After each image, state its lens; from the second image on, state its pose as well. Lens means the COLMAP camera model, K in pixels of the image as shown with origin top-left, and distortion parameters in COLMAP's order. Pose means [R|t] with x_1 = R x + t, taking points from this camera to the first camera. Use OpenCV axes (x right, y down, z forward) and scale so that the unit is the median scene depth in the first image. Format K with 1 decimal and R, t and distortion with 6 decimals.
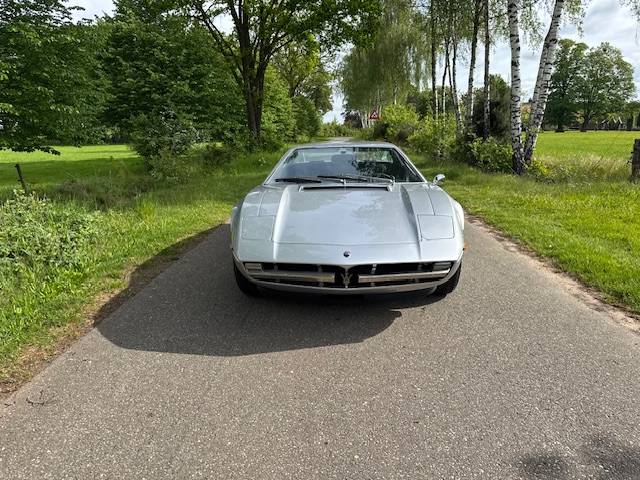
lens RADIAL K [[456.9, 0, 316.1], [0, 456.9, 239.4], [0, 0, 1]] dist [0.009859, -0.008219]
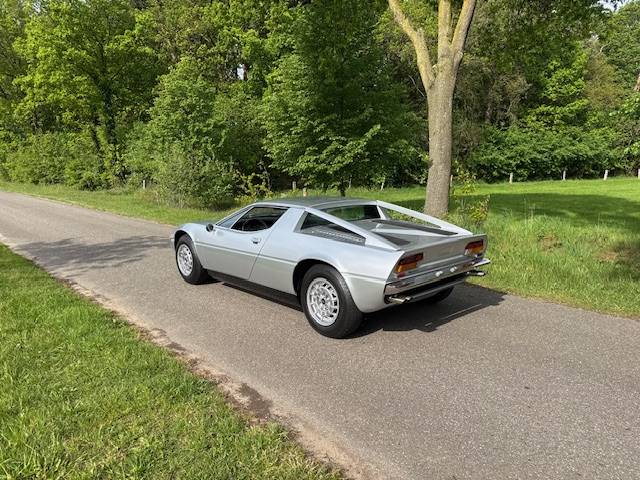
lens RADIAL K [[447.3, 0, 321.6], [0, 447.3, 243.5], [0, 0, 1]] dist [0.068207, -0.097870]
pose [[-0.694774, 0.144460, -0.704571, 0.091225], [-0.141740, 0.932909, 0.331046, -0.053765], [0.705123, 0.329868, -0.627685, 0.196941]]
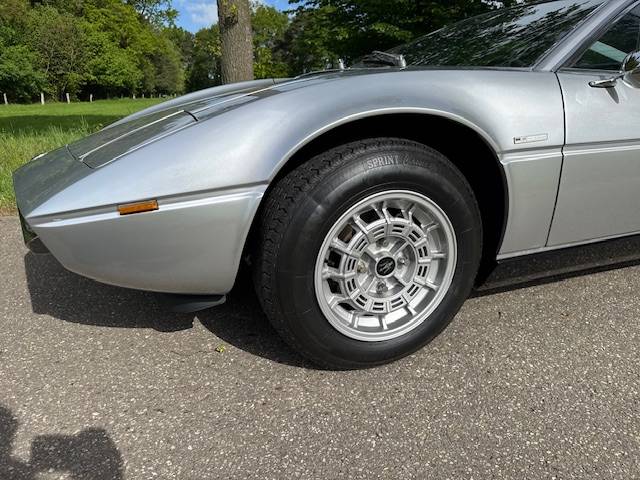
lens RADIAL K [[453.0, 0, 311.6], [0, 453.0, 236.4], [0, 0, 1]] dist [0.043019, -0.051297]
pose [[0.416065, 0.282725, -0.864267, 0.045585], [-0.209504, 0.954673, 0.211443, -0.004563], [0.884872, 0.093093, 0.456437, 0.066892]]
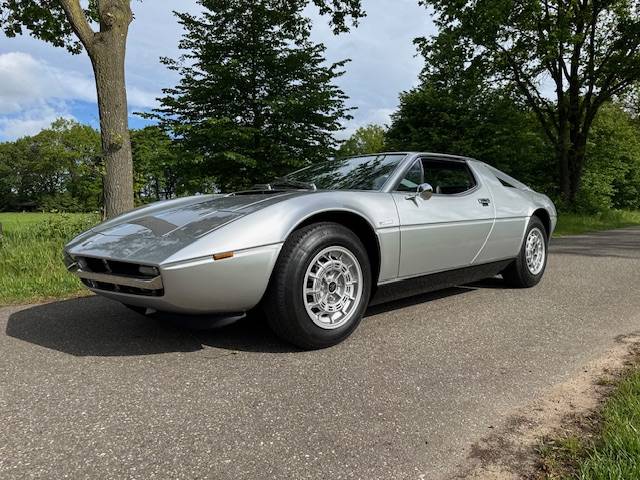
lens RADIAL K [[450.1, 0, 317.9], [0, 450.1, 240.1], [0, 0, 1]] dist [0.031199, -0.042989]
pose [[0.730219, 0.057067, -0.680826, 0.058663], [-0.159969, 0.983086, -0.089172, 0.001760], [0.664221, 0.174026, 0.726997, 0.042946]]
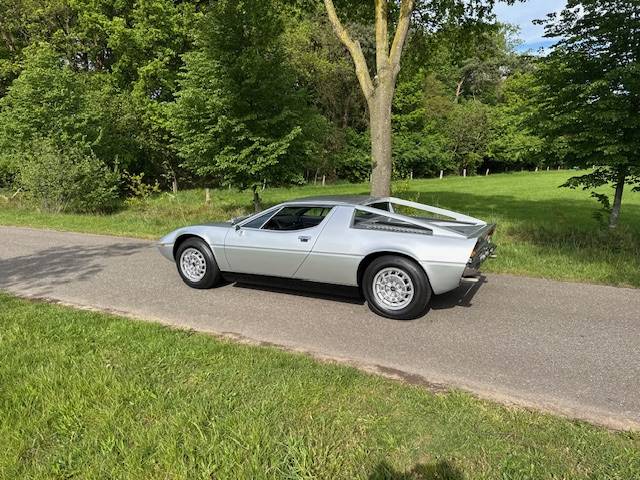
lens RADIAL K [[447.3, 0, 321.6], [0, 447.3, 243.5], [0, 0, 1]] dist [0.068207, -0.097870]
pose [[-0.417672, 0.175356, -0.891516, 0.124608], [-0.190732, 0.942416, 0.274725, -0.046857], [0.888353, 0.284785, -0.360175, 0.162390]]
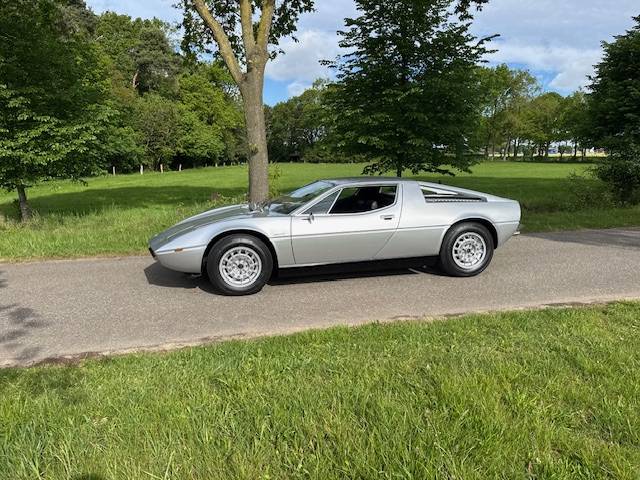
lens RADIAL K [[447.9, 0, 320.5], [0, 447.9, 235.5], [0, 0, 1]] dist [0.076758, -0.091227]
pose [[0.288292, 0.173821, -0.941634, 0.129104], [-0.208330, 0.971215, 0.115499, -0.021402], [0.934605, 0.162873, 0.316206, 0.066566]]
